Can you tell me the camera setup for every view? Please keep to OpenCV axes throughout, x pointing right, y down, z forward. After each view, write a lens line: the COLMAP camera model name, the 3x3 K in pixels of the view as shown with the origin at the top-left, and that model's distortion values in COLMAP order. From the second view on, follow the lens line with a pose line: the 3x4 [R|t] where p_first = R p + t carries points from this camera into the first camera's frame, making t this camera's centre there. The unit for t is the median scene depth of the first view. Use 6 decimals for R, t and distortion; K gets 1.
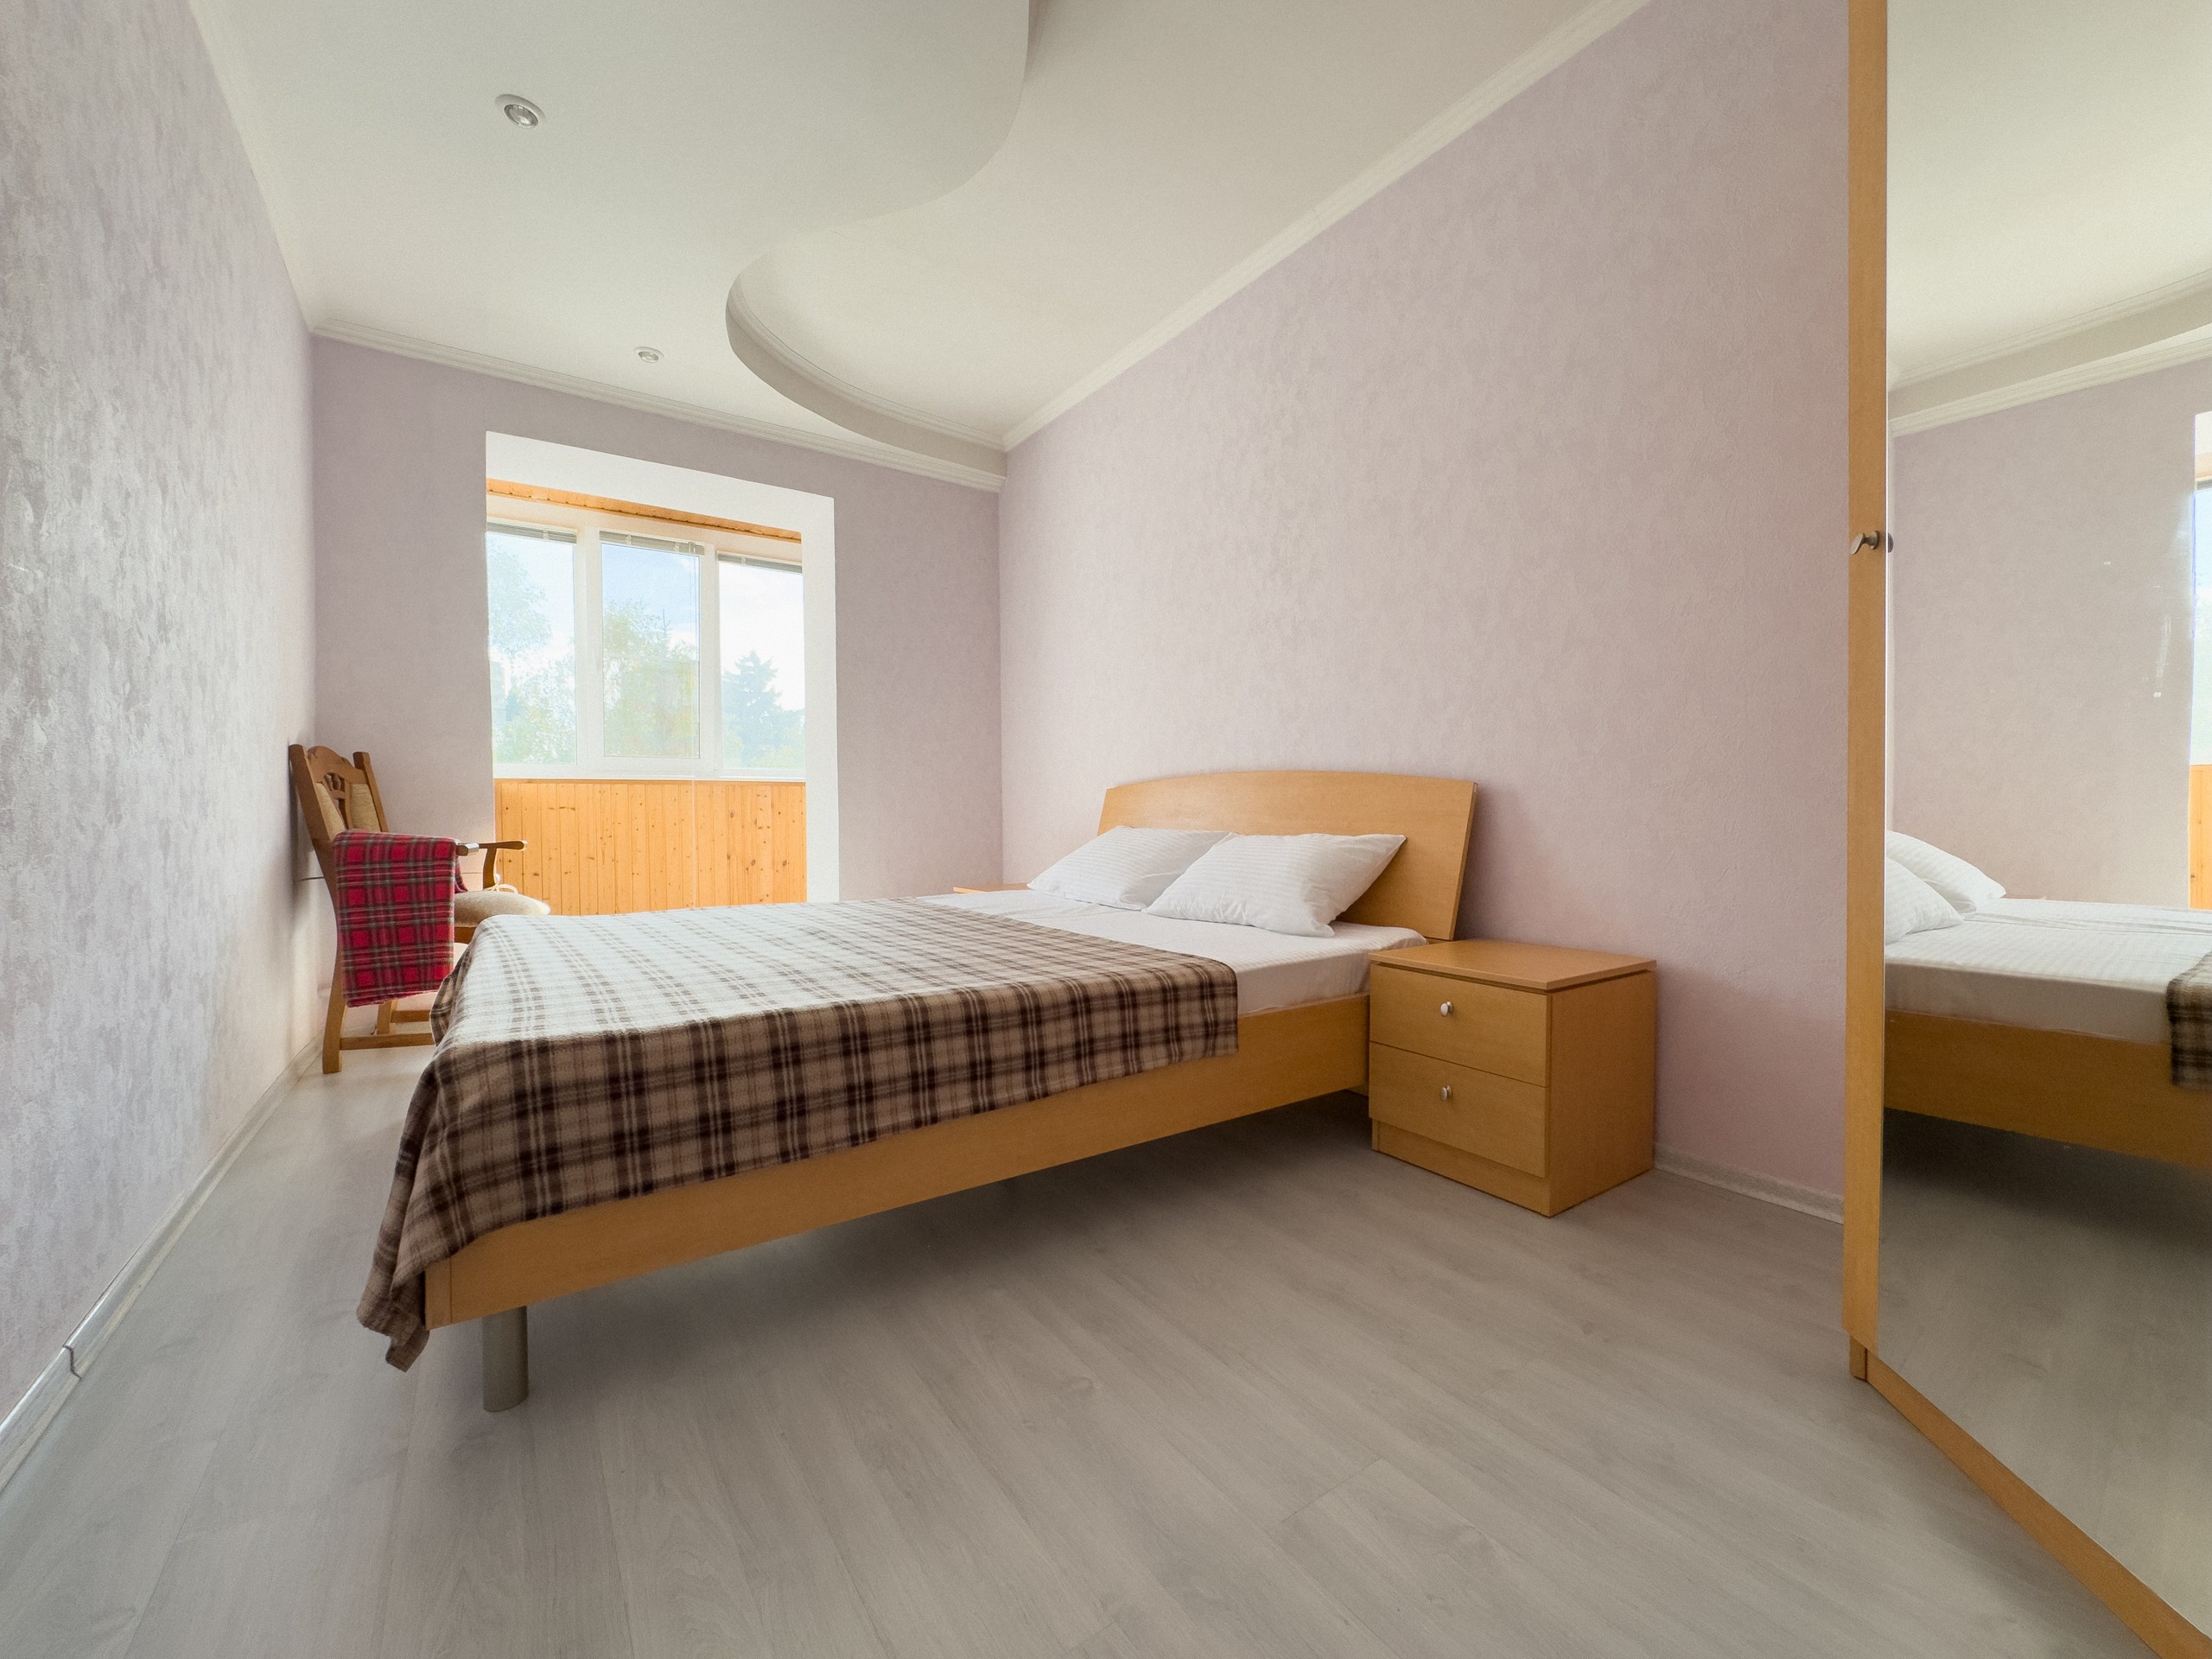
lens RADIAL K [[883.3, 0, 1106.0], [0, 883.3, 829.5], [0, 0, 1]] dist [-0.002322, 0.000310]
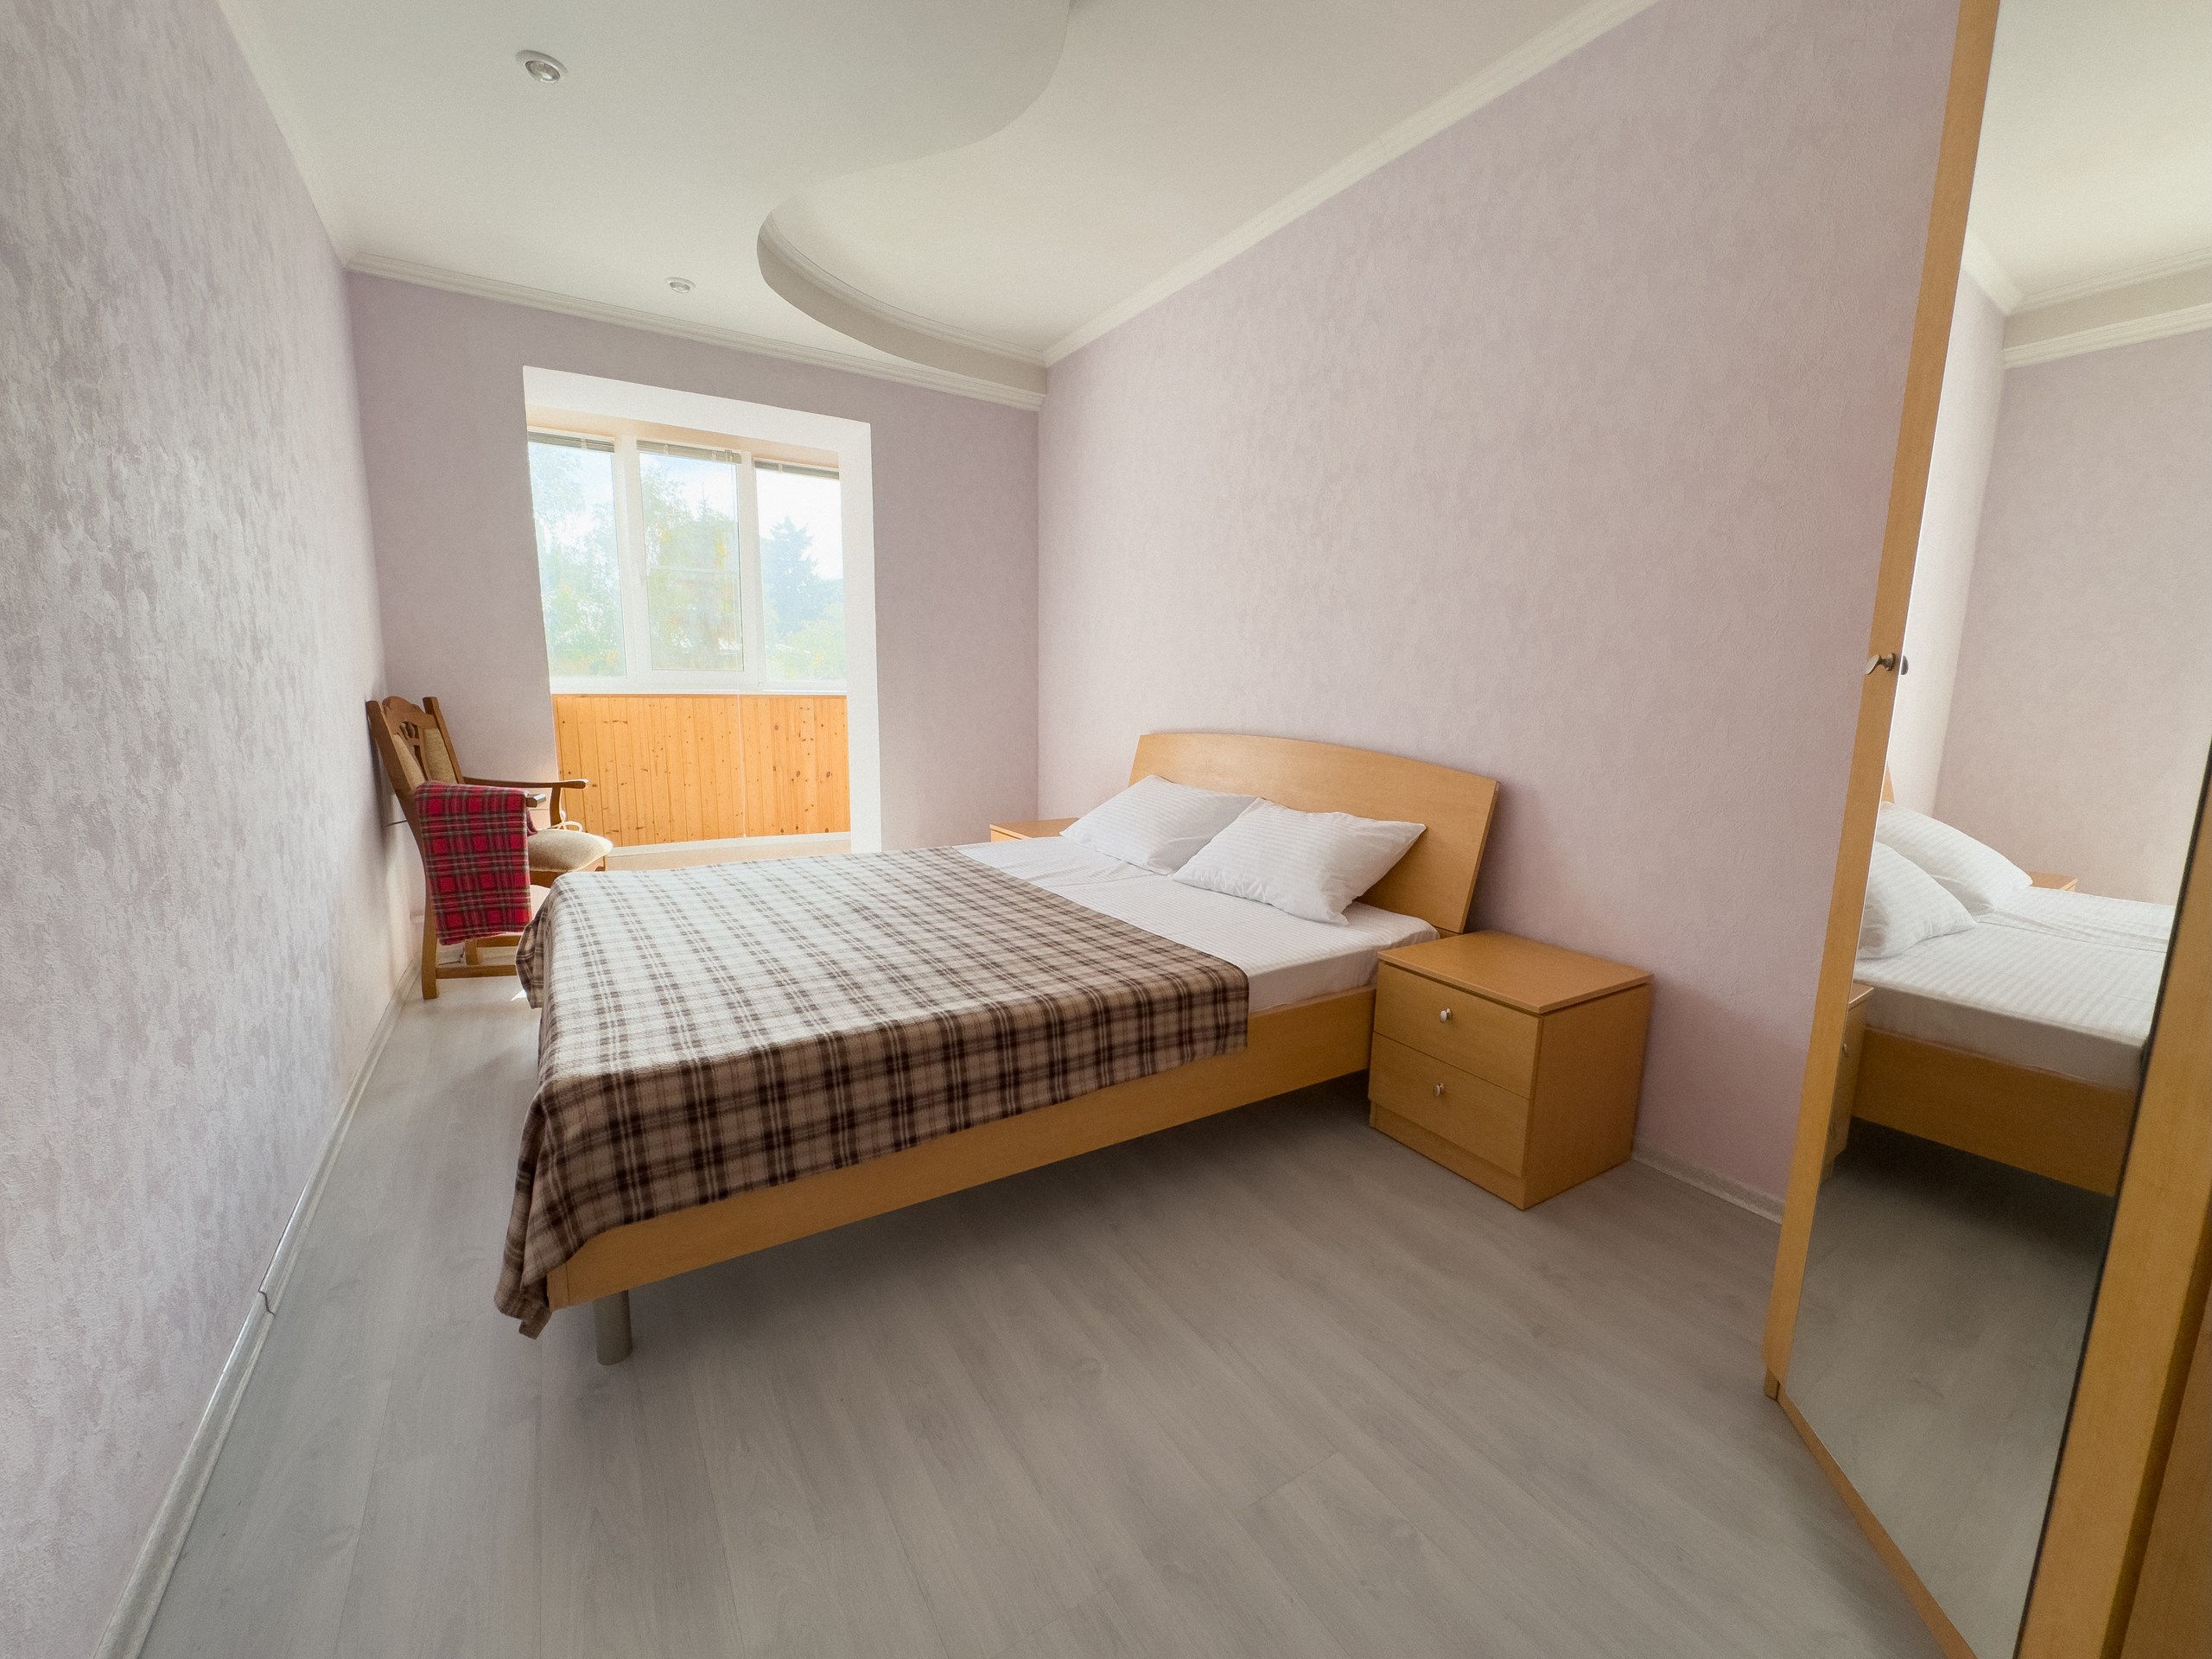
lens RADIAL K [[883.3, 0, 1106.0], [0, 883.3, 829.5], [0, 0, 1]] dist [-0.002322, 0.000310]
pose [[0.998704, 0.029584, -0.041405, 0.014224], [-0.023379, 0.989440, 0.143043, -0.170162], [0.045199, -0.141889, 0.988850, -0.043404]]
